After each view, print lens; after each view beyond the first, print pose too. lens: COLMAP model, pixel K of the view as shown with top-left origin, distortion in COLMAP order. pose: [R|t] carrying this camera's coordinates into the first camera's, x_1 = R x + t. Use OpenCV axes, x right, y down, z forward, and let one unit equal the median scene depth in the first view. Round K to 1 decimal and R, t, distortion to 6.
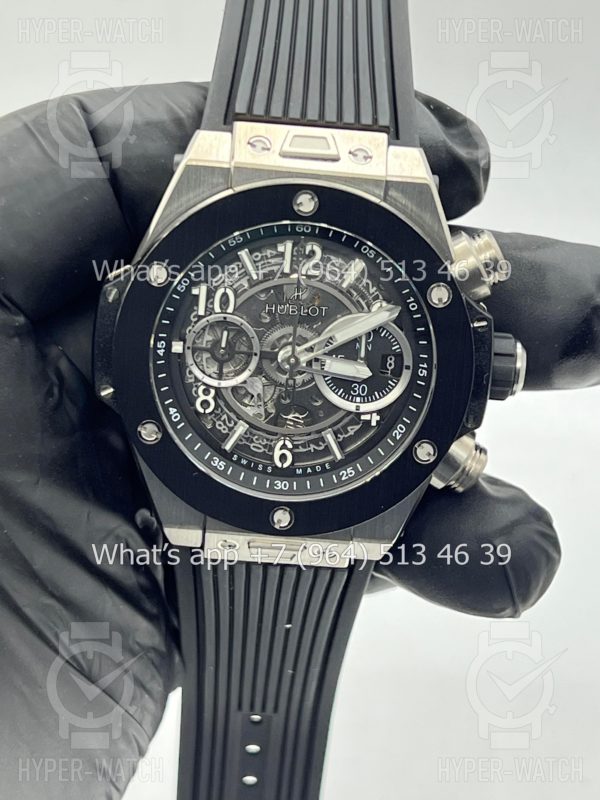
lens RADIAL K [[1874.1, 0, 300.0], [0, 1874.1, 400.0], [0, 0, 1]] dist [0.239084, 0.014639]
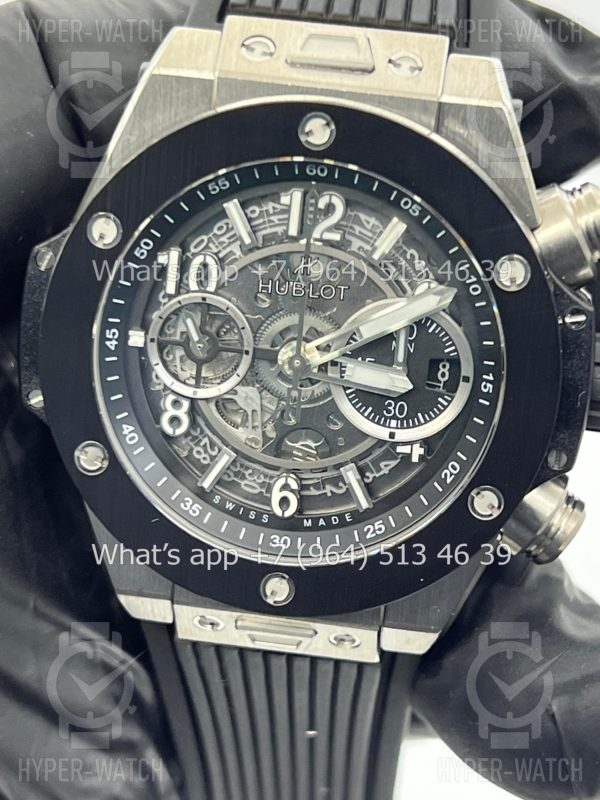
lens RADIAL K [[1876.0, 0, 299.8], [0, 1876.0, 430.5], [0, 0, 1]] dist [0.267029, -0.390606]
pose [[0.992295, 0.038151, -0.117880, 0.079026], [-0.038712, 0.999247, -0.002469, 0.005514], [0.117697, 0.007013, 0.993025, 0.308880]]
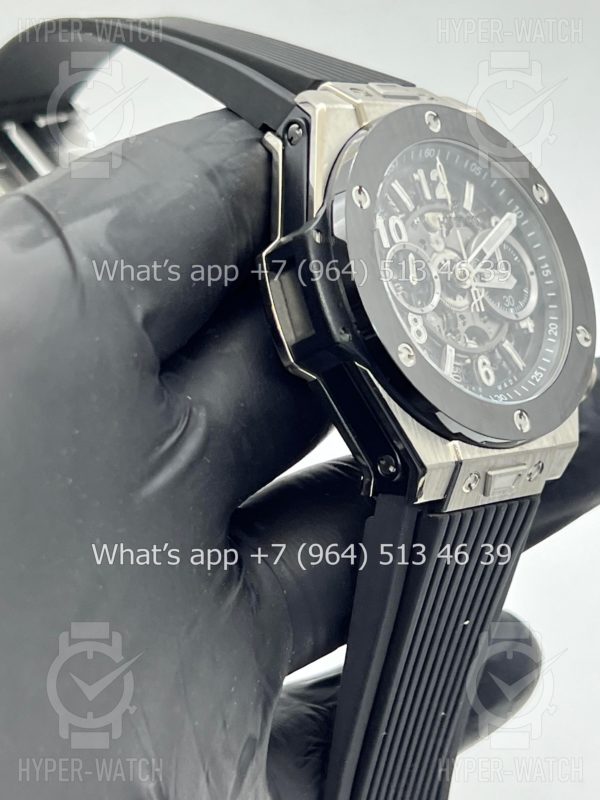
lens RADIAL K [[1874.1, 0, 300.0], [0, 1874.1, 400.0], [0, 0, 1]] dist [0.239084, 0.014639]
pose [[0.699546, -0.170497, 0.693949, -0.780933], [0.452030, 0.857713, -0.244944, 0.244159], [-0.553447, 0.485035, 0.677080, 0.391246]]
